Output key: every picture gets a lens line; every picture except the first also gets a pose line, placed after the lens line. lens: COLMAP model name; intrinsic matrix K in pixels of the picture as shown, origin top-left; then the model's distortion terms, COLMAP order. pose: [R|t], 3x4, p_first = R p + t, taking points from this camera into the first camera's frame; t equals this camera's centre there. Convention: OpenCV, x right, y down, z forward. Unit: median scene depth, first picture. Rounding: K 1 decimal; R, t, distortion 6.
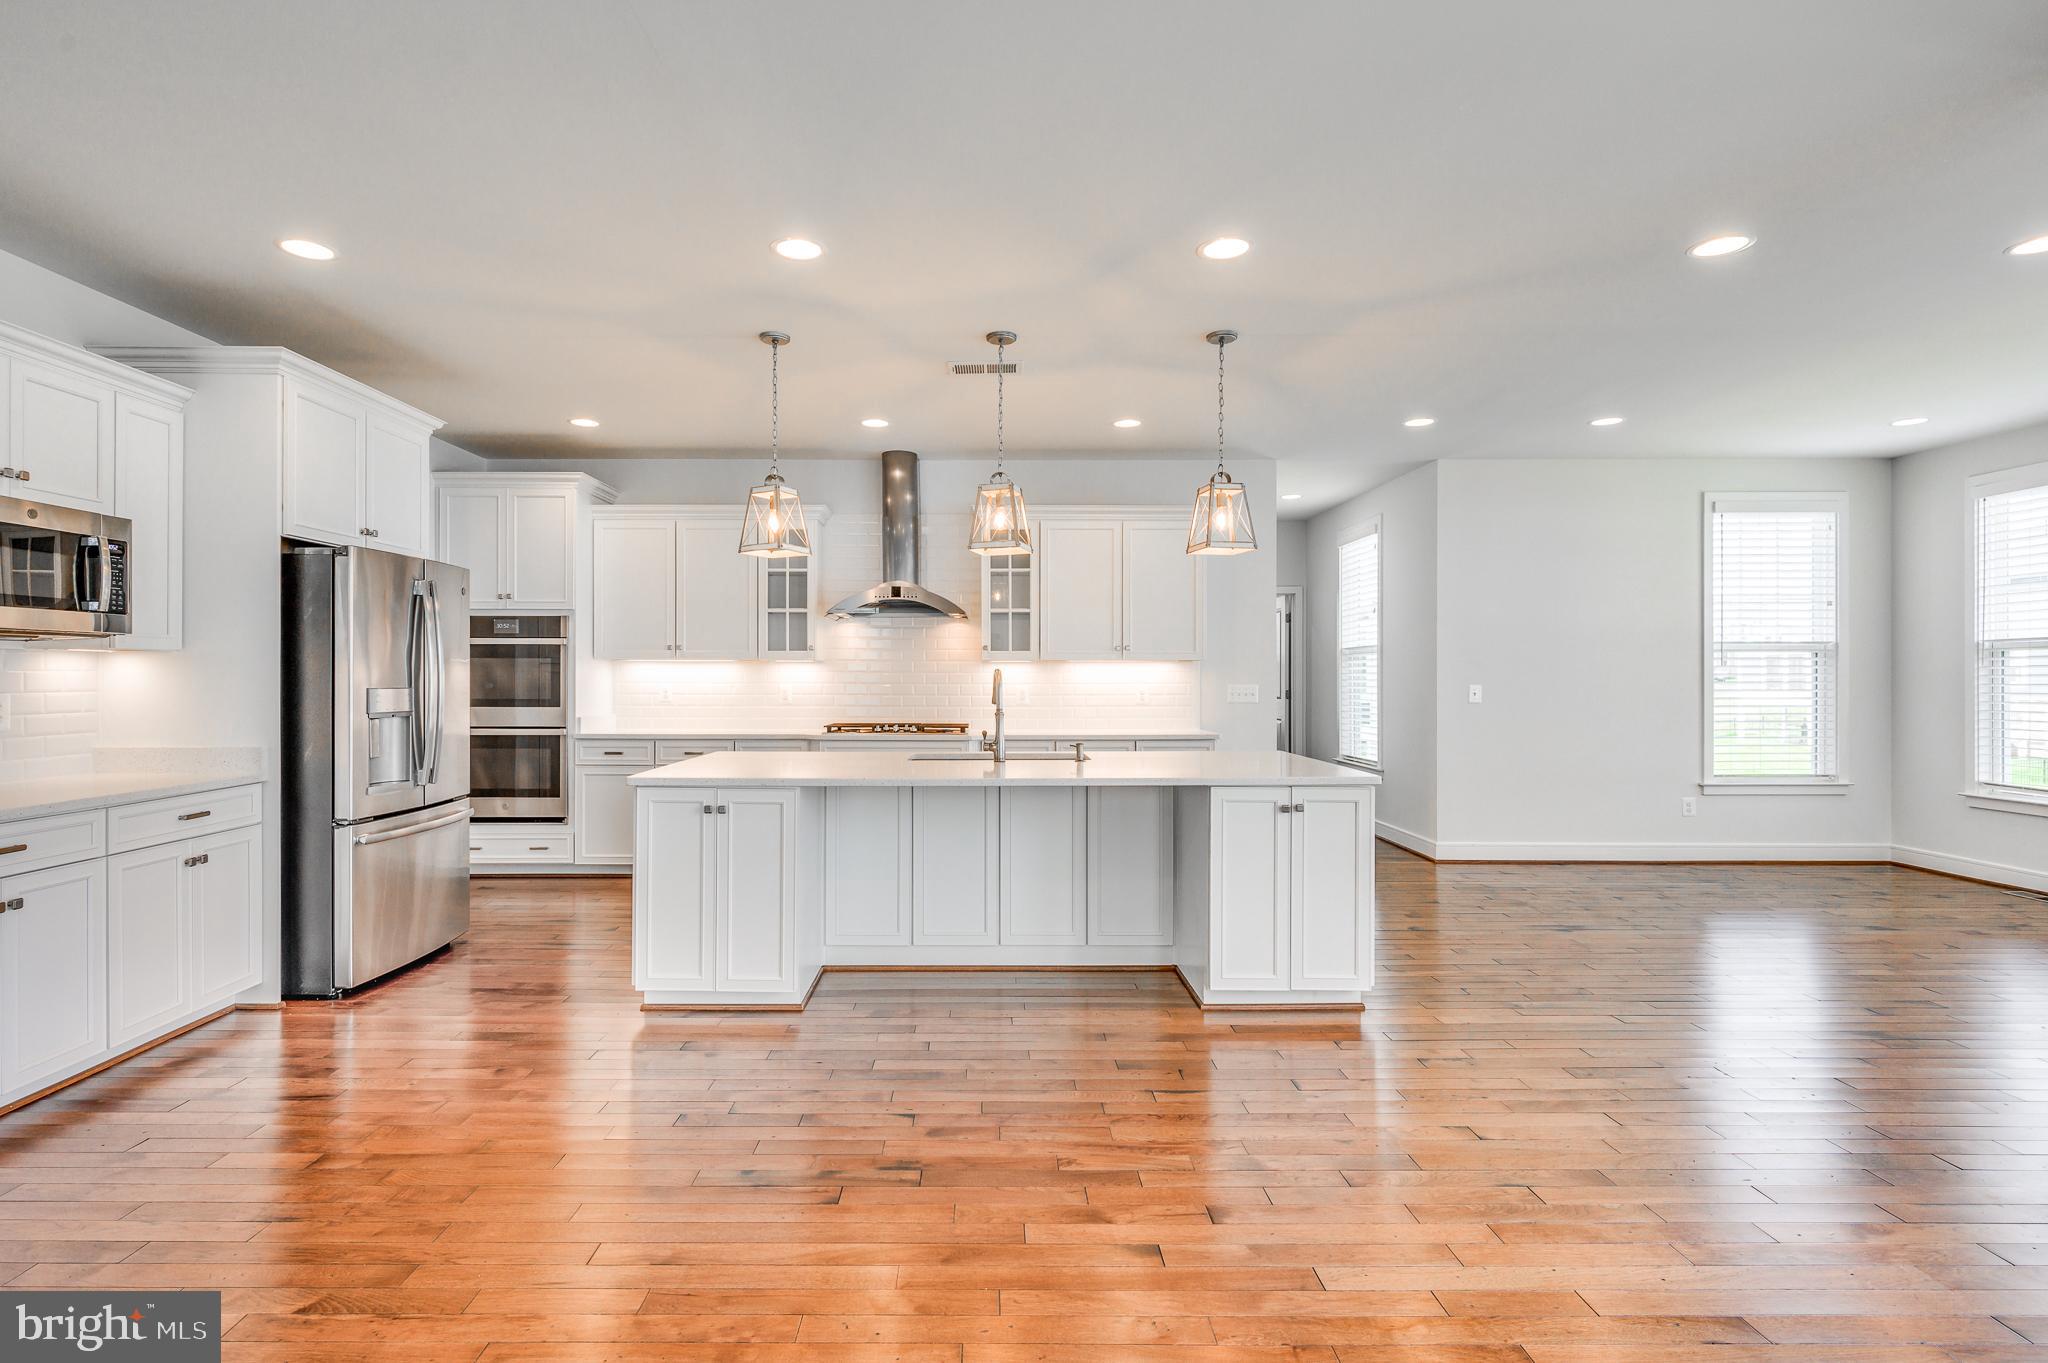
lens RADIAL K [[972.8, 0, 1022.6], [0, 972.8, 678.3], [0, 0, 1]] dist [0.004401, 0.000788]
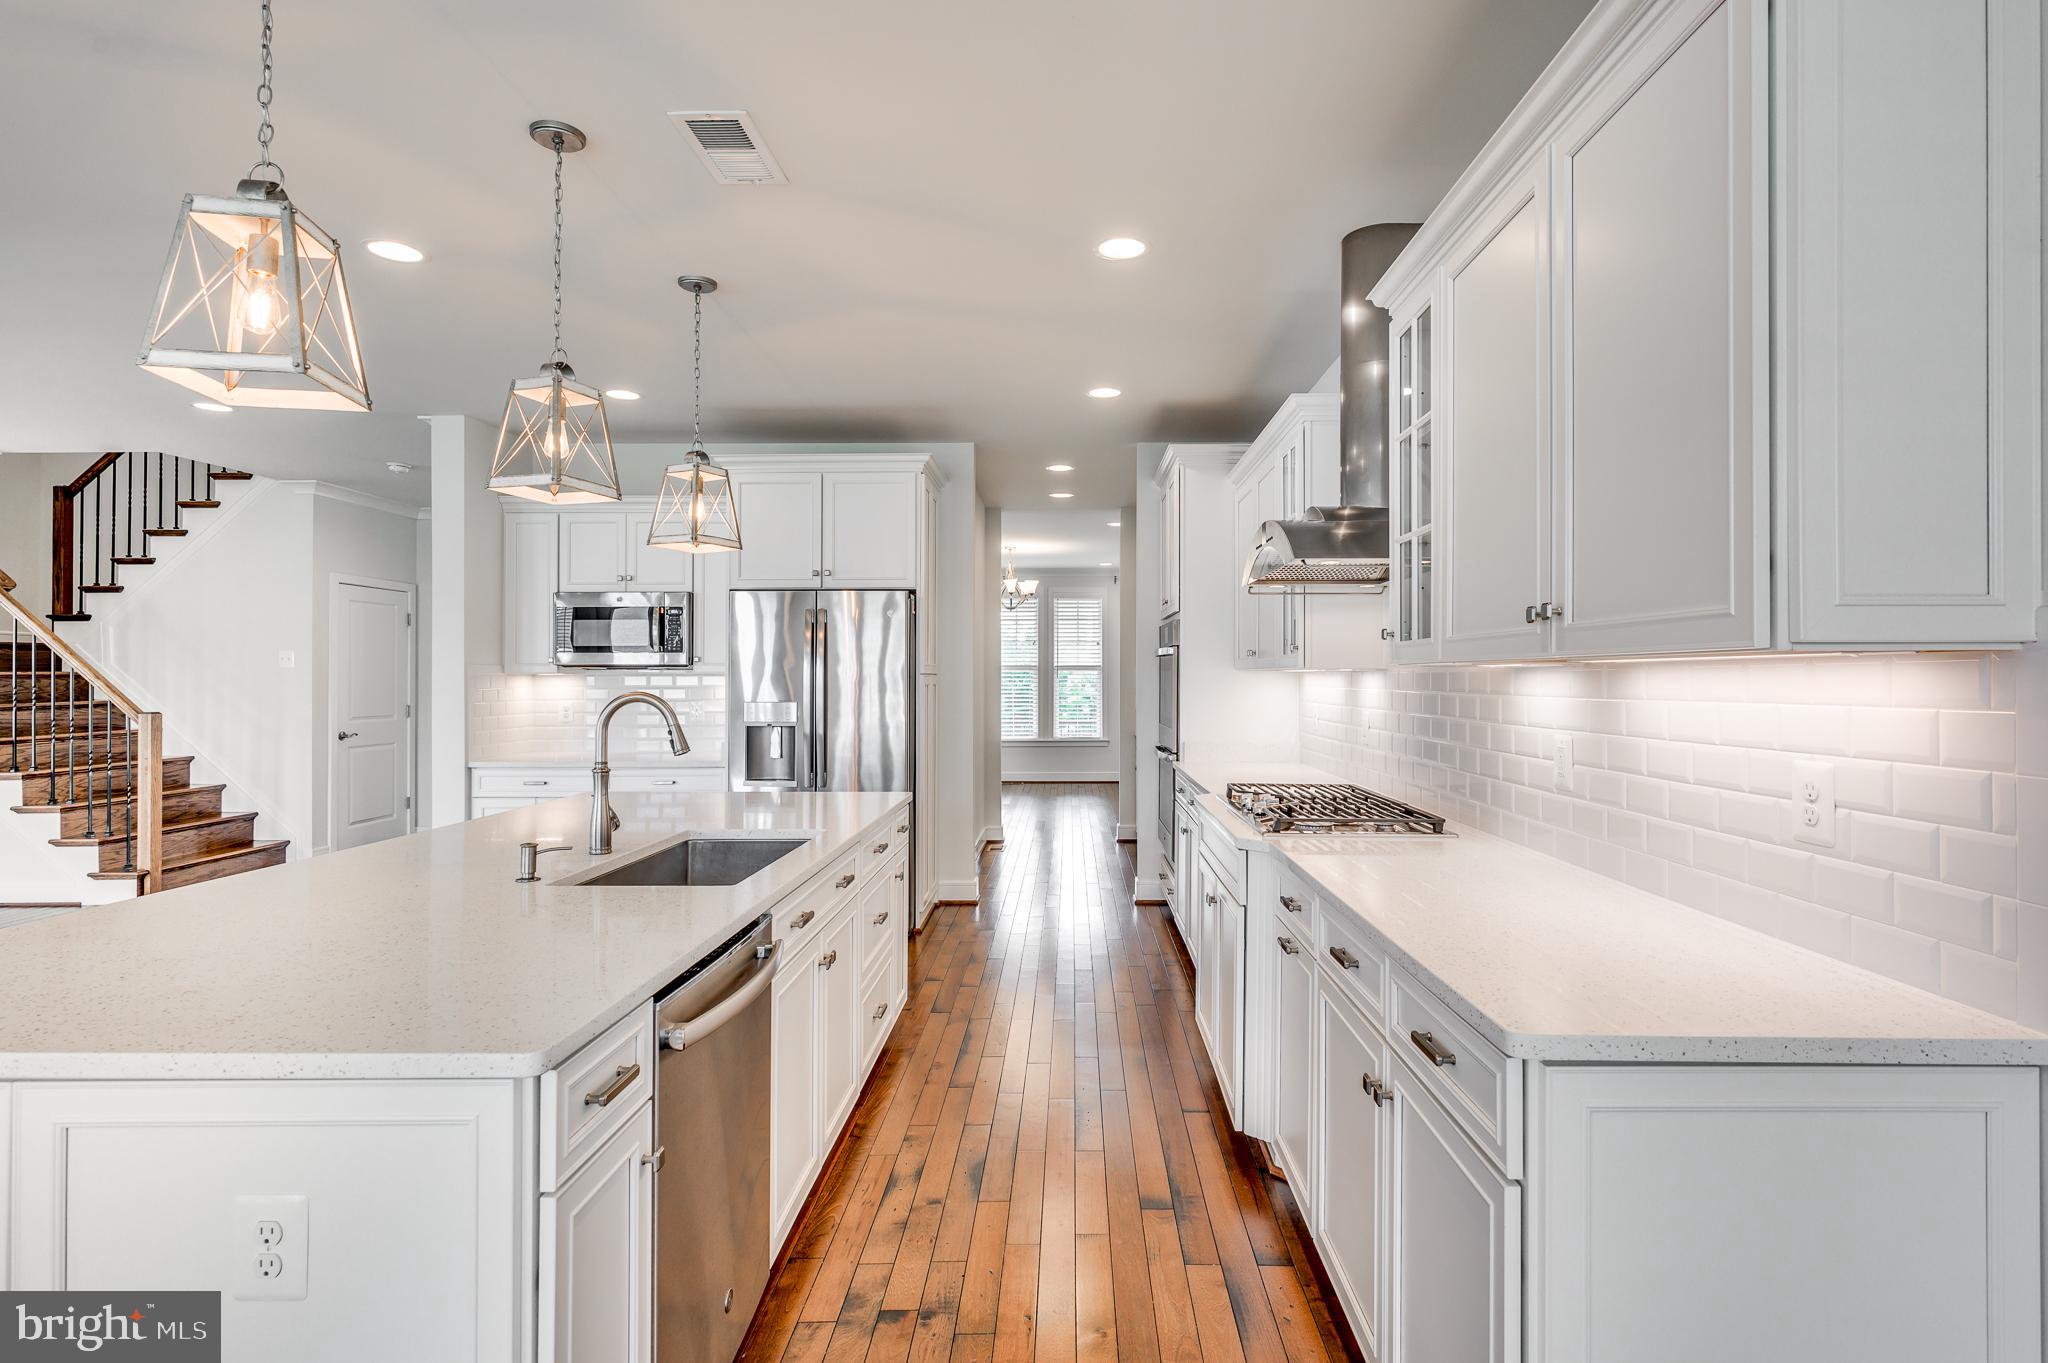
lens RADIAL K [[1030.7, 0, 1057.0], [0, 1030.7, 671.3], [0, 0, 1]] dist [-0.006472, -0.000904]
pose [[-0.007028, -0.003939, -0.999968, 0.577221], [0.001934, 0.999990, -0.003953, -0.019200], [0.999973, -0.001962, -0.007021, 1.207302]]
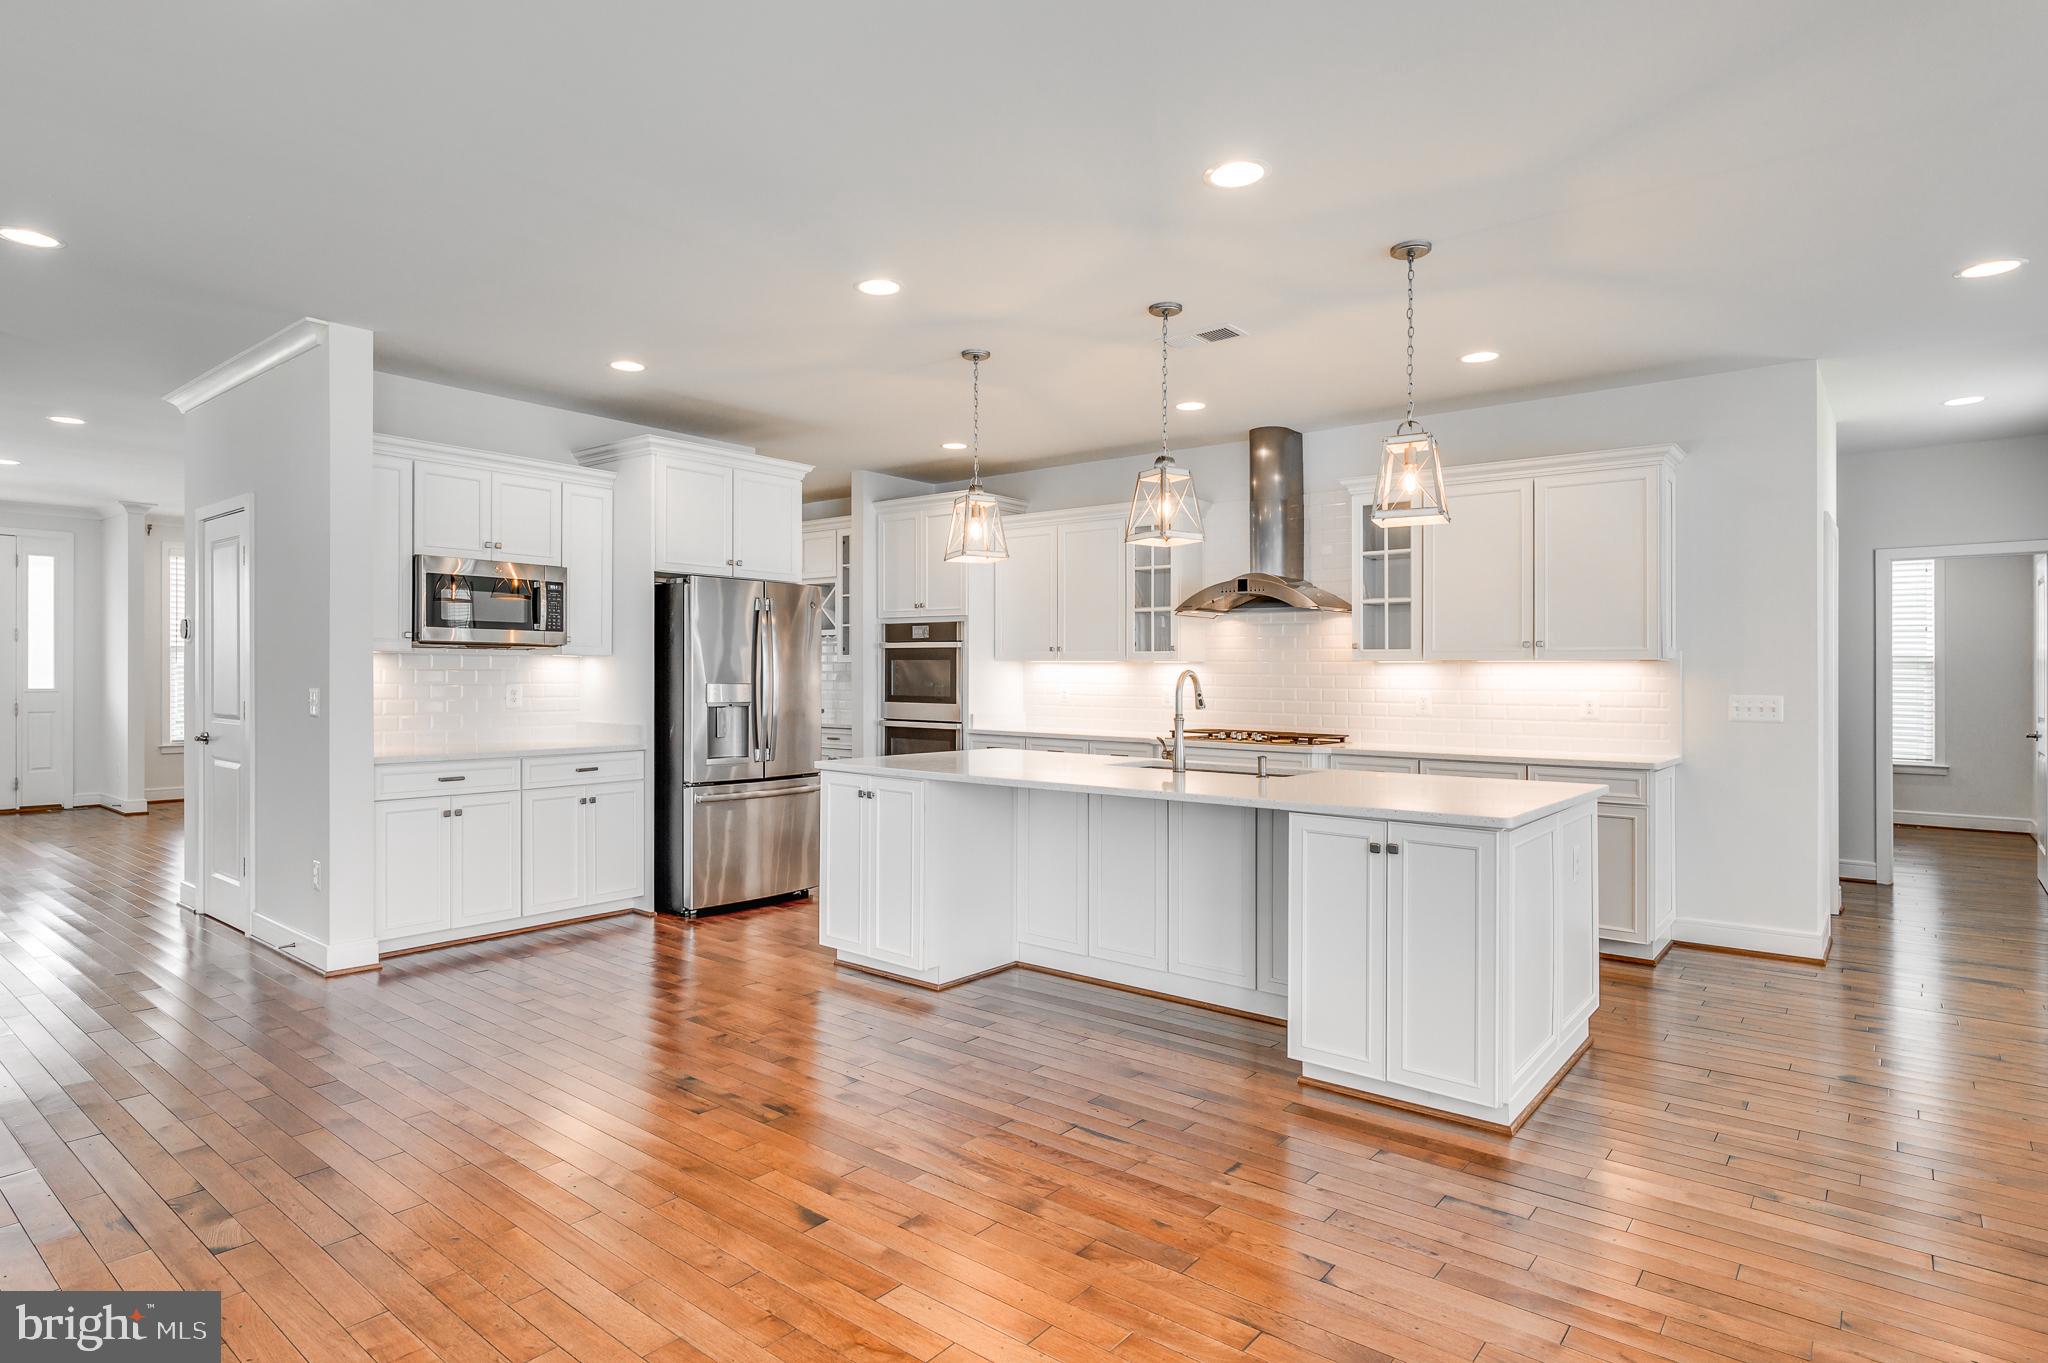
lens RADIAL K [[1112.4, 0, 1021.4], [0, 1112.4, 679.5], [0, 0, 1]] dist [0.012094, 0.000215]
pose [[0.770177, 0.007950, -0.637780, 0.527896], [-0.009495, 0.999954, 0.000999, -0.000538], [0.637759, 0.005286, 0.770218, 0.102990]]
